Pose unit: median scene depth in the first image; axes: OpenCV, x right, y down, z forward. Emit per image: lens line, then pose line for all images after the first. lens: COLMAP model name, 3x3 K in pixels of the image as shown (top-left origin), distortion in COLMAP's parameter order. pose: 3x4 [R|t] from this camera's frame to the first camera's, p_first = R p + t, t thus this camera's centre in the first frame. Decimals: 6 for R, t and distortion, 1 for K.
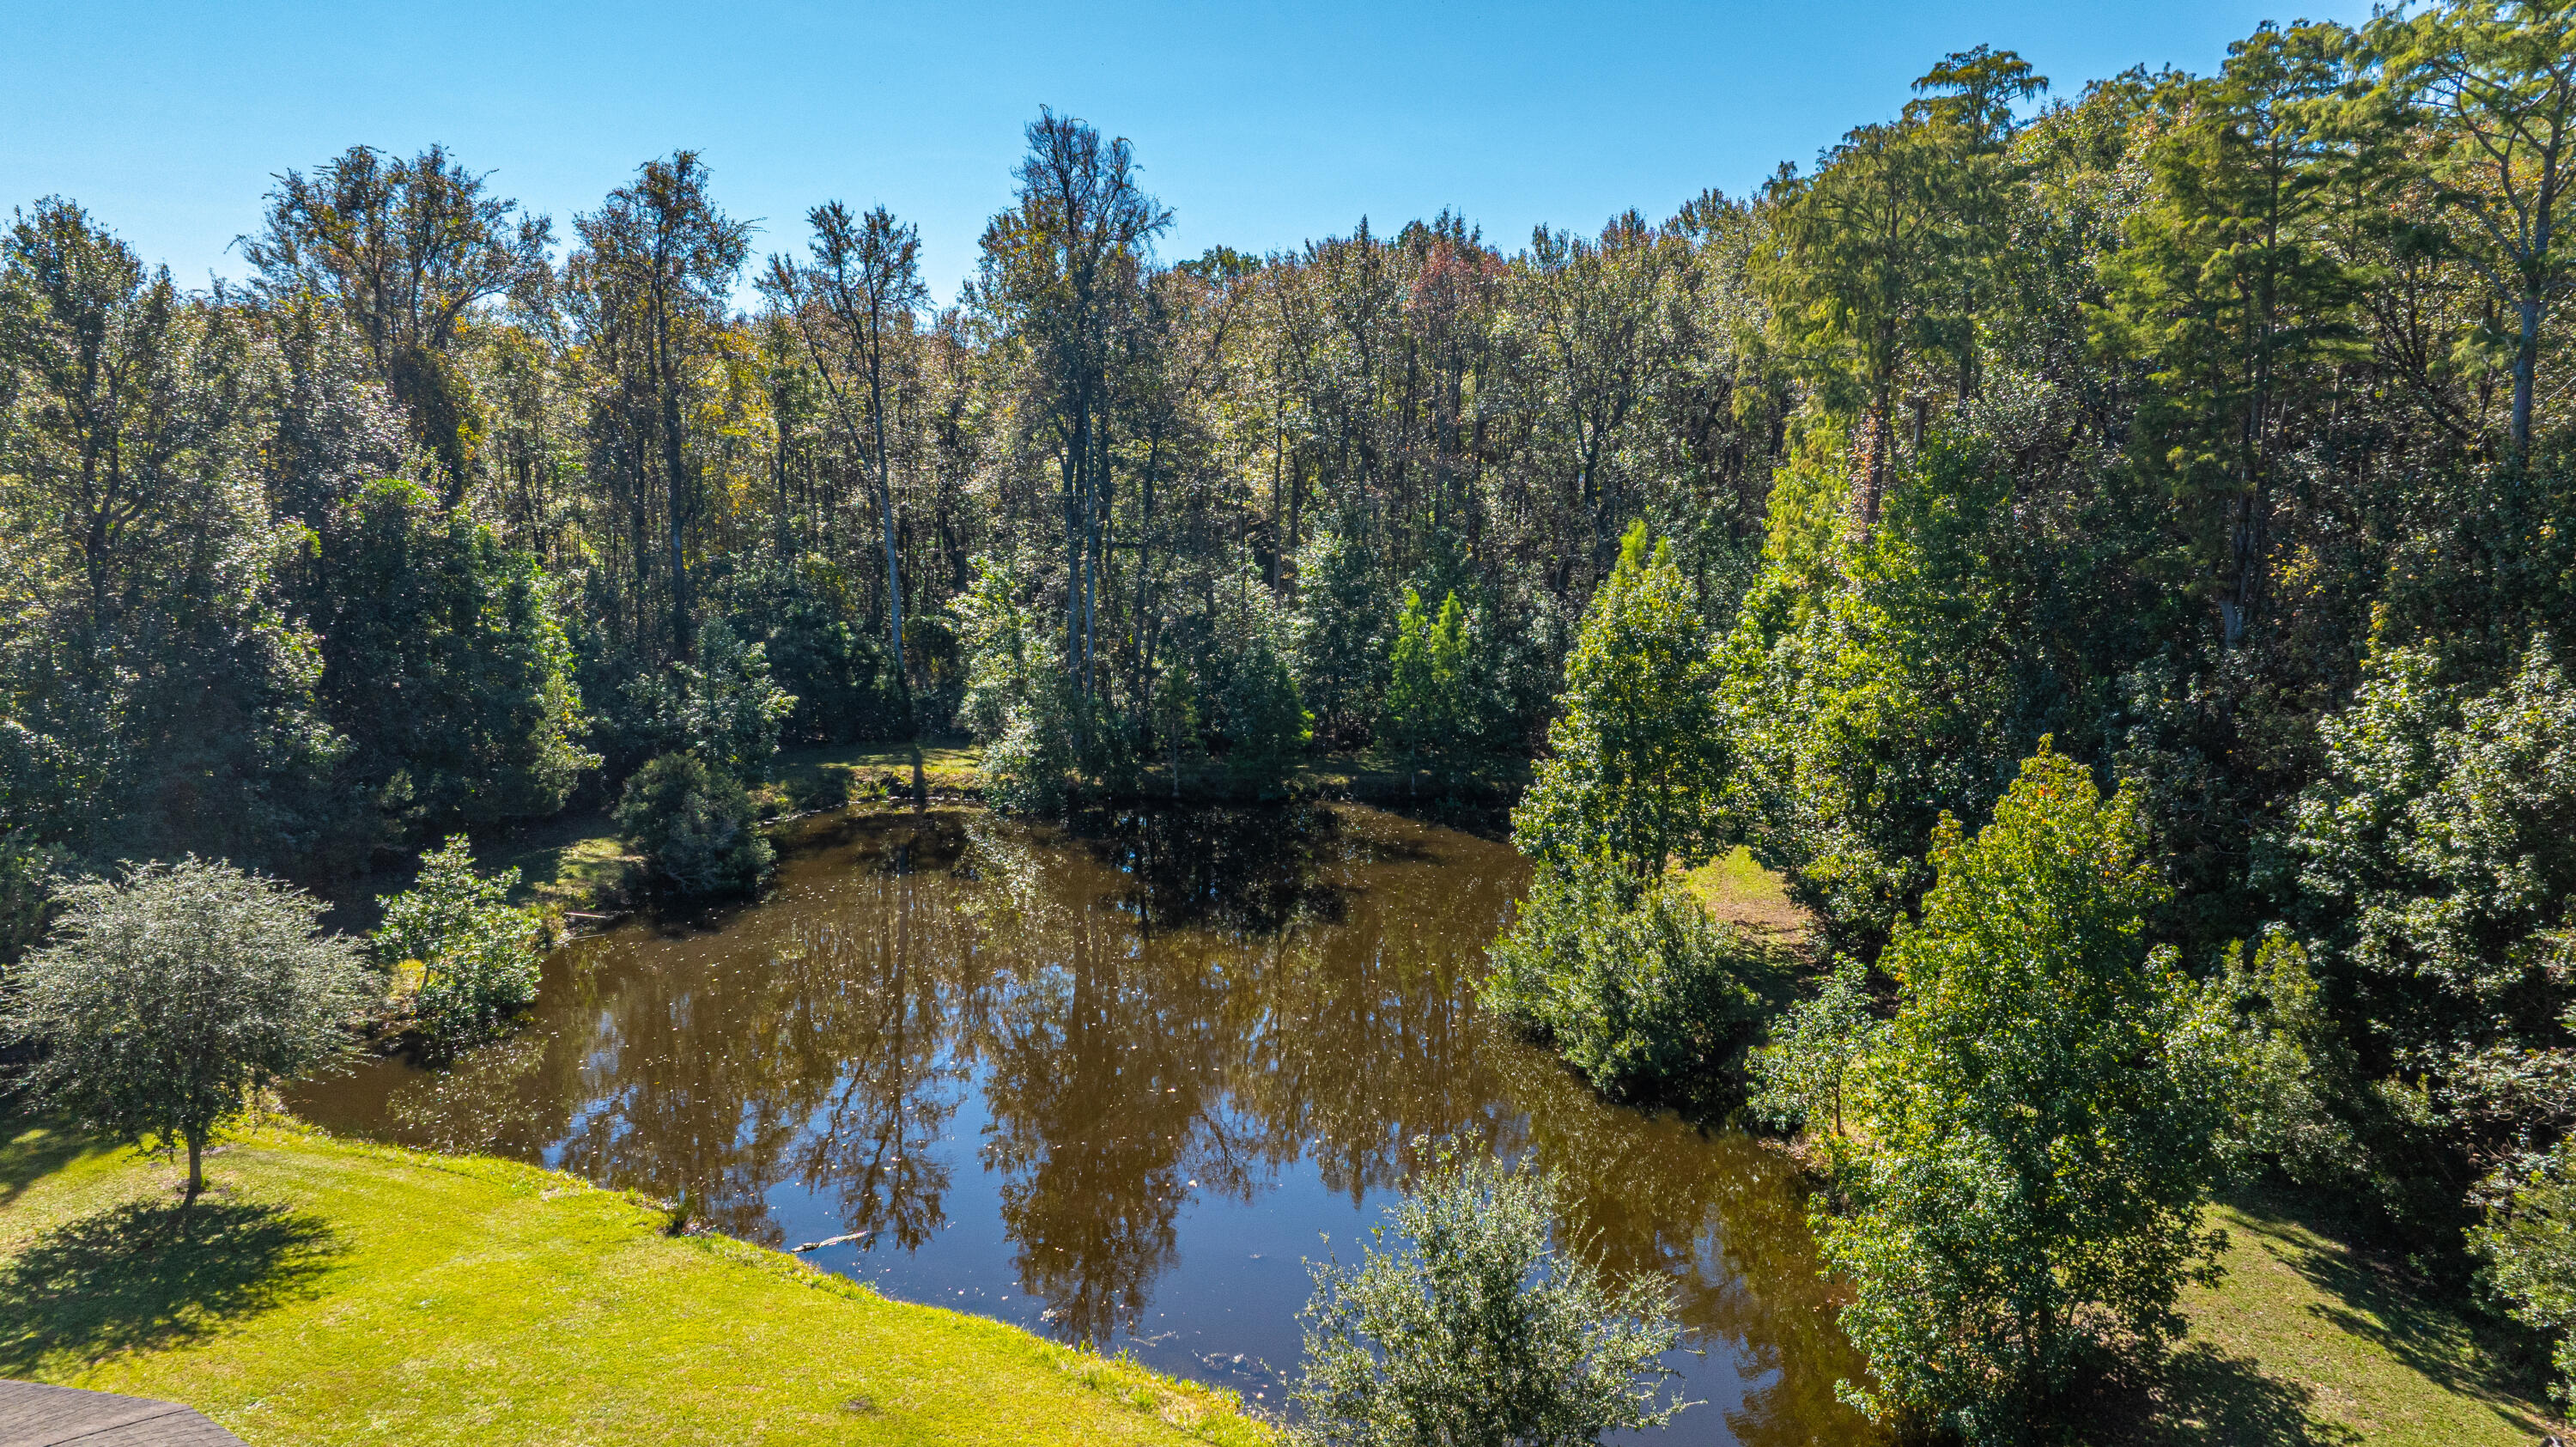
lens RADIAL K [[1821.9, 0, 1305.1], [0, 1821.9, 717.9], [0, 0, 1]] dist [-0.034131, 0.033635]
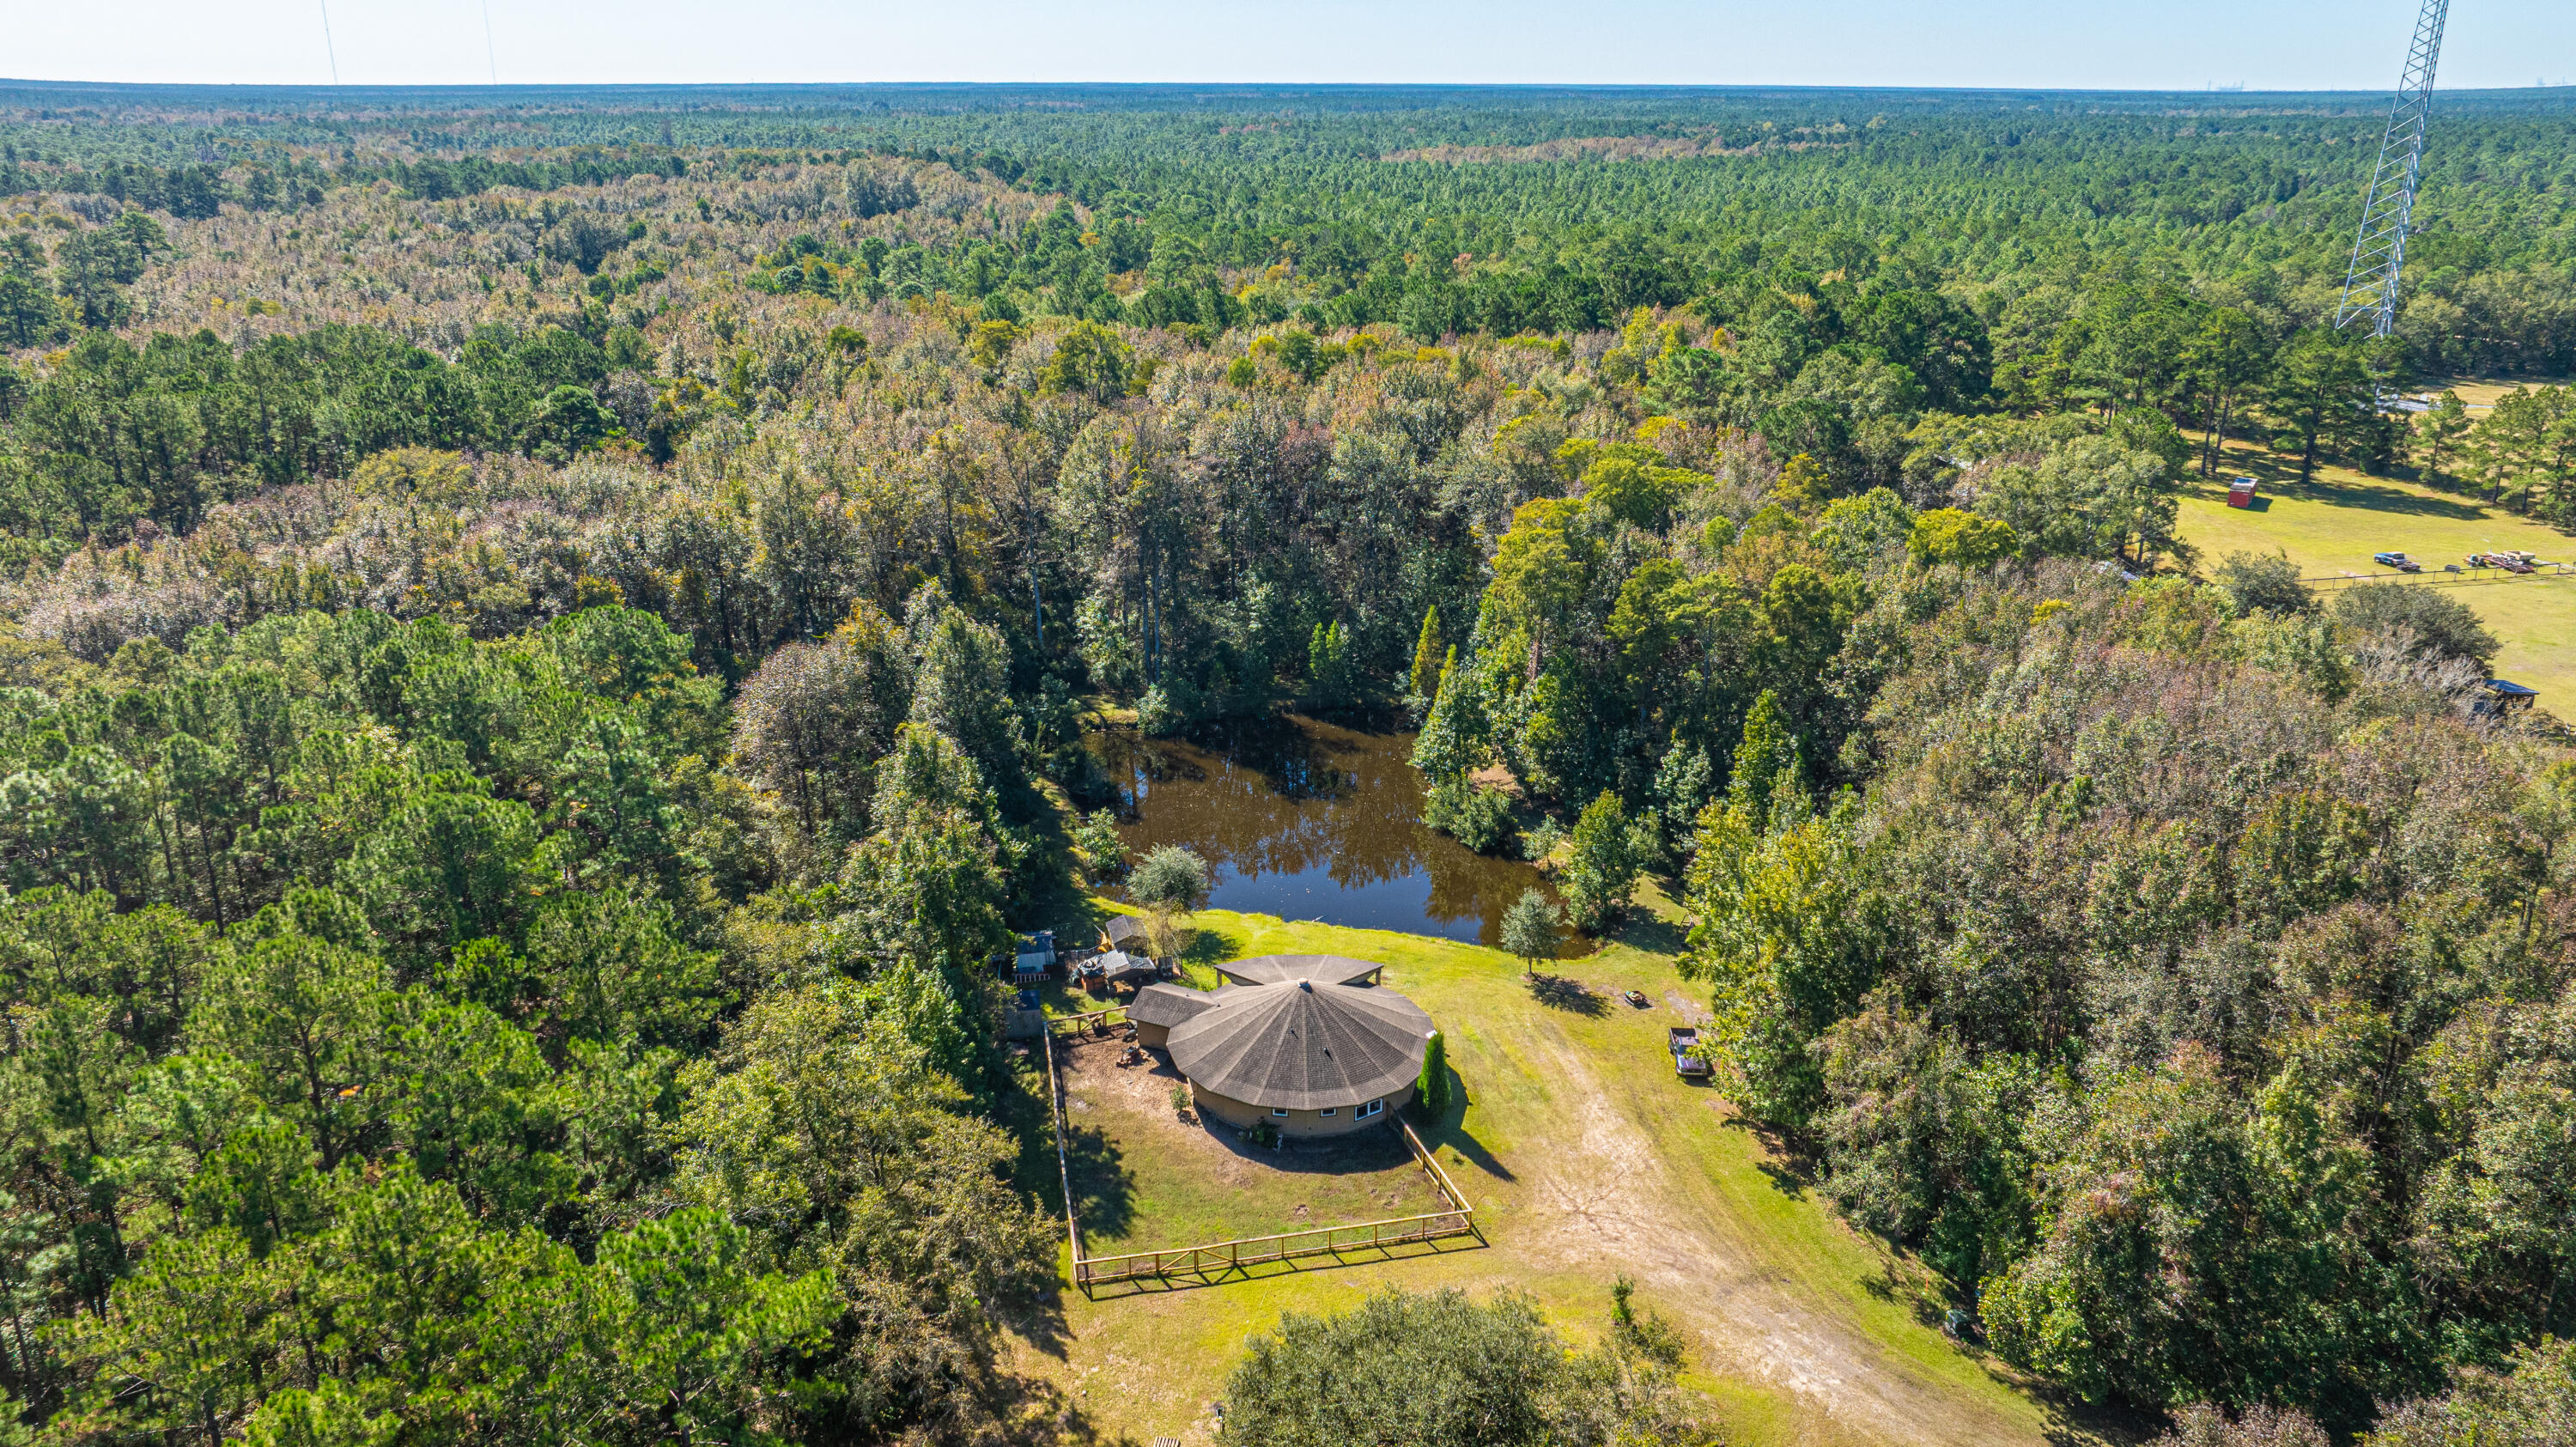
lens RADIAL K [[1821.9, 0, 1284.4], [0, 1821.9, 734.6], [0, 0, 1]] dist [-0.034131, 0.033635]
pose [[0.963601, -0.096080, 0.249481, -0.541161], [0.042411, 0.976308, 0.212186, -0.399863], [-0.263958, -0.193882, 0.944847, -1.118718]]
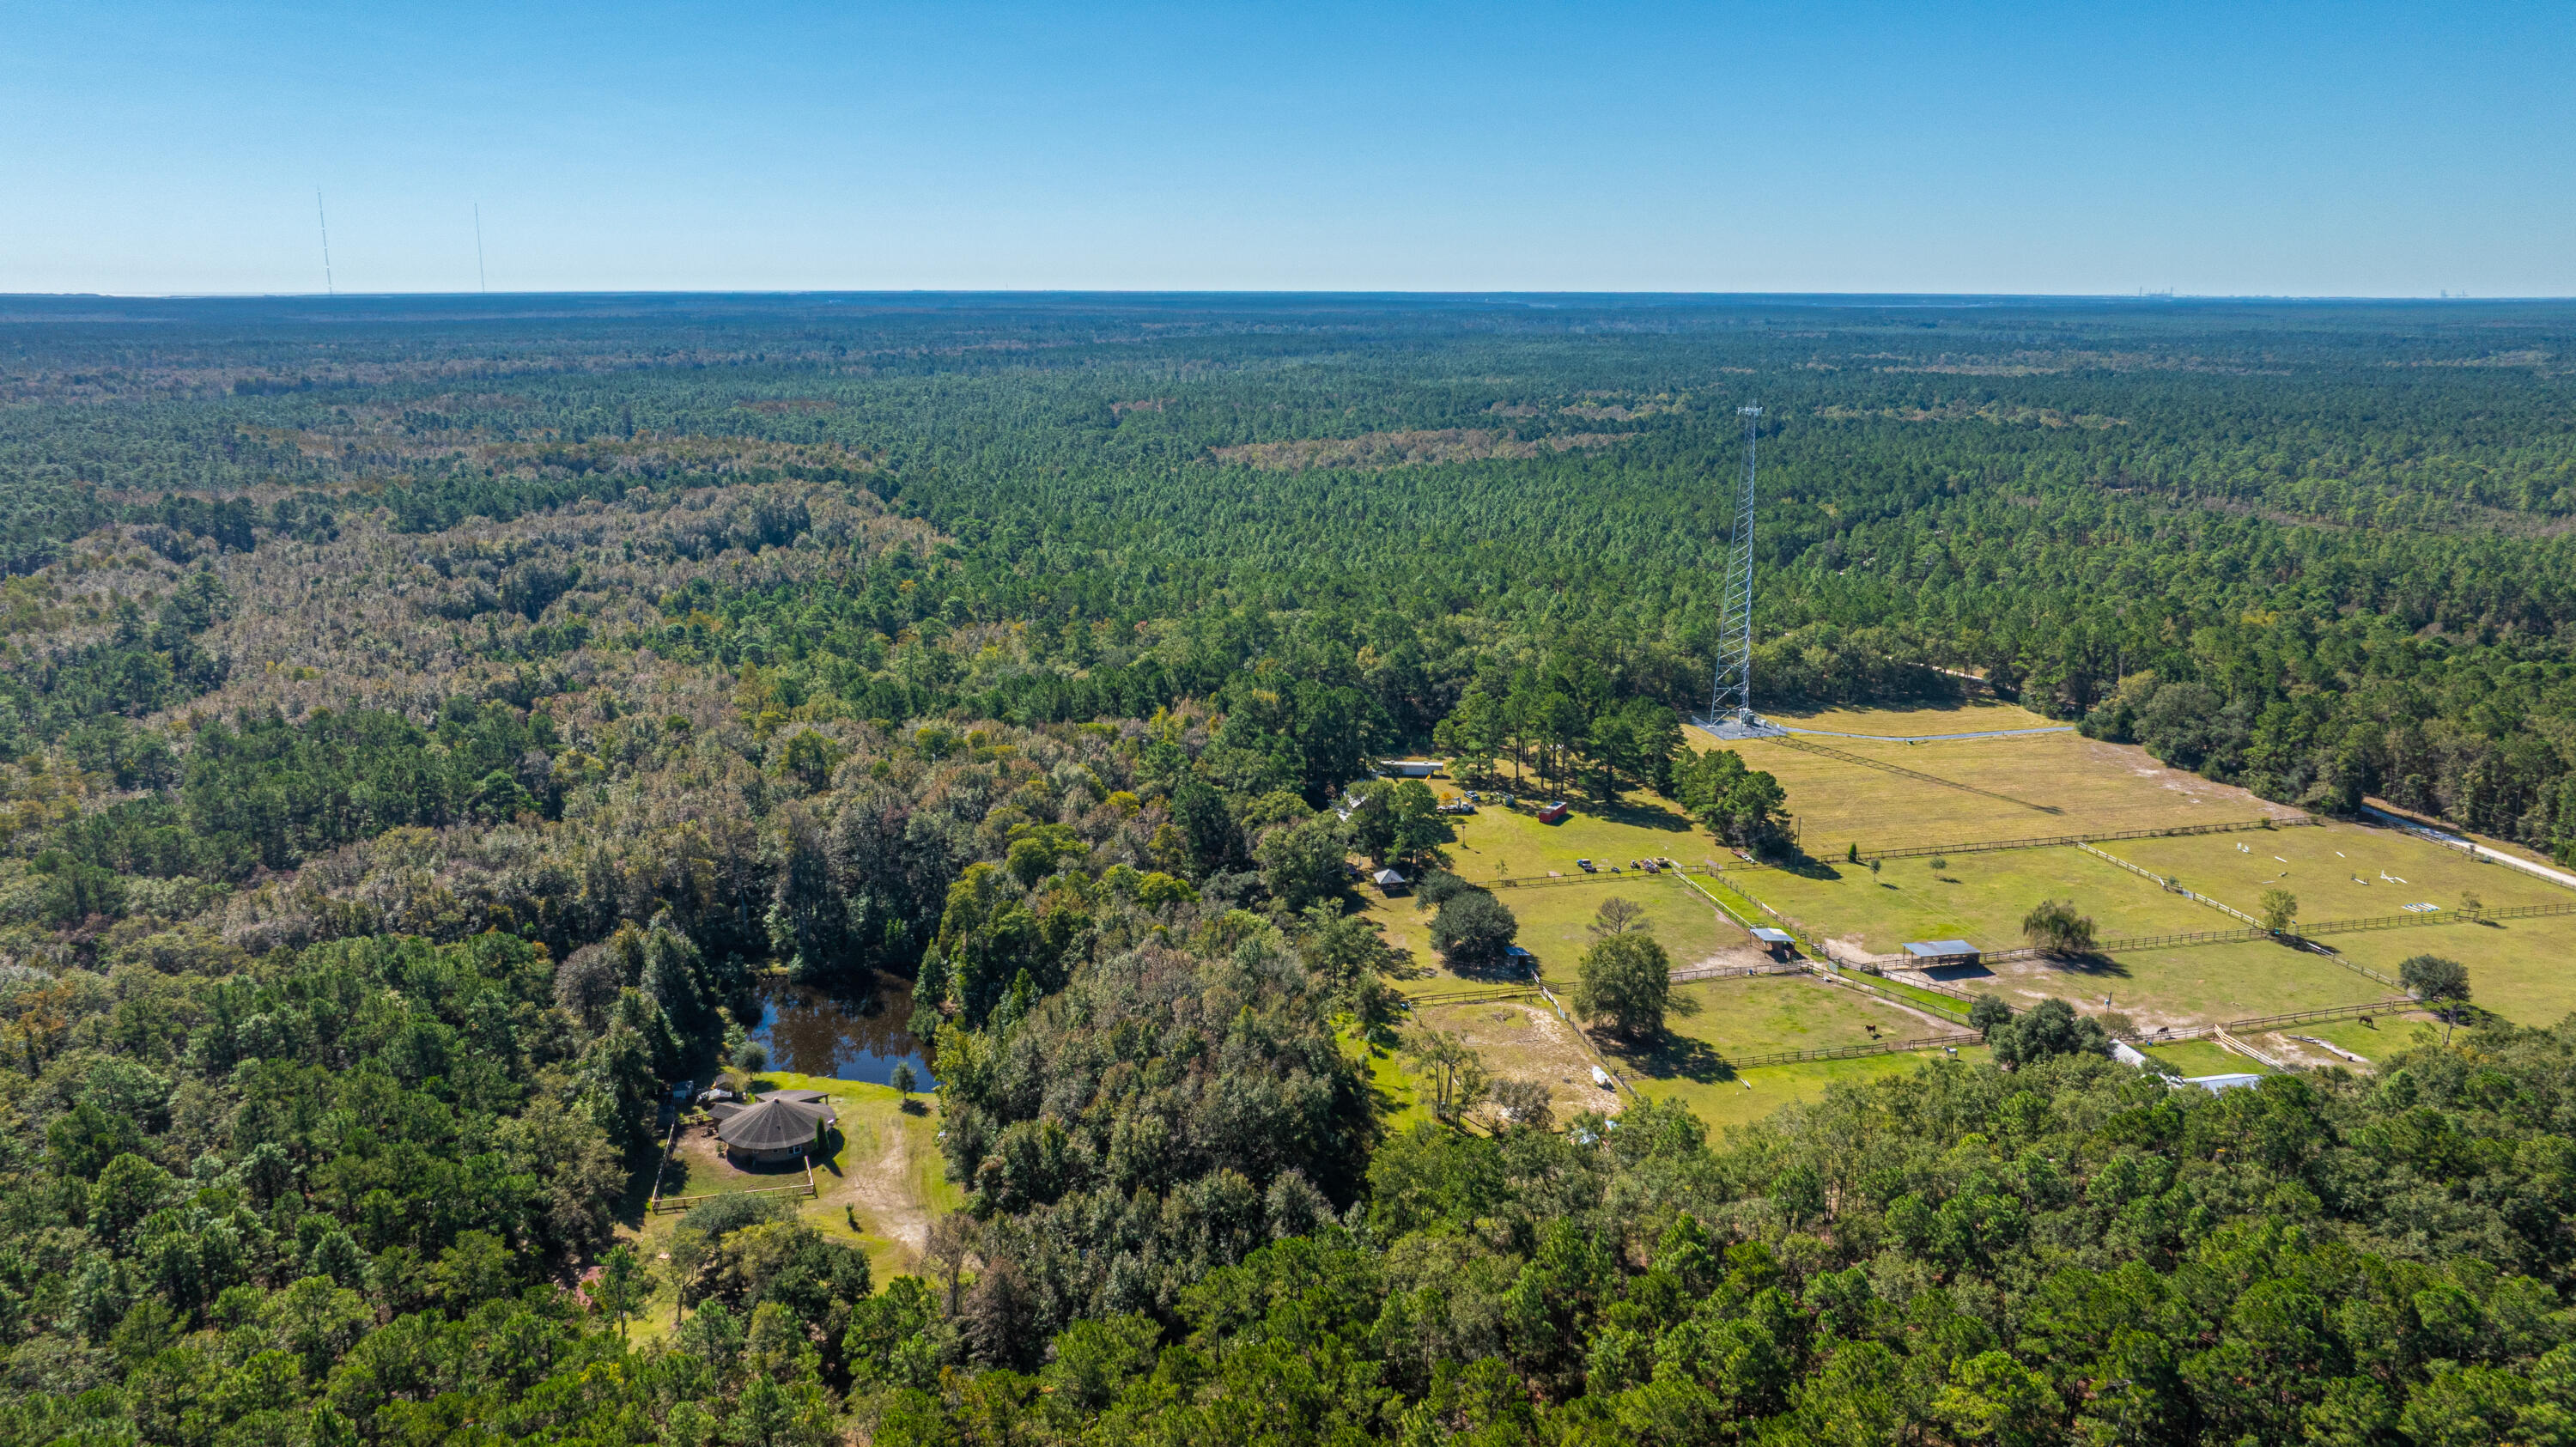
lens RADIAL K [[1821.9, 0, 1292.9], [0, 1821.9, 699.2], [0, 0, 1]] dist [-0.034131, 0.033635]
pose [[0.957959, -0.066754, 0.279032, -0.181009], [0.042398, 0.994815, 0.092437, -0.900486], [-0.283756, -0.076720, 0.955822, -3.176067]]
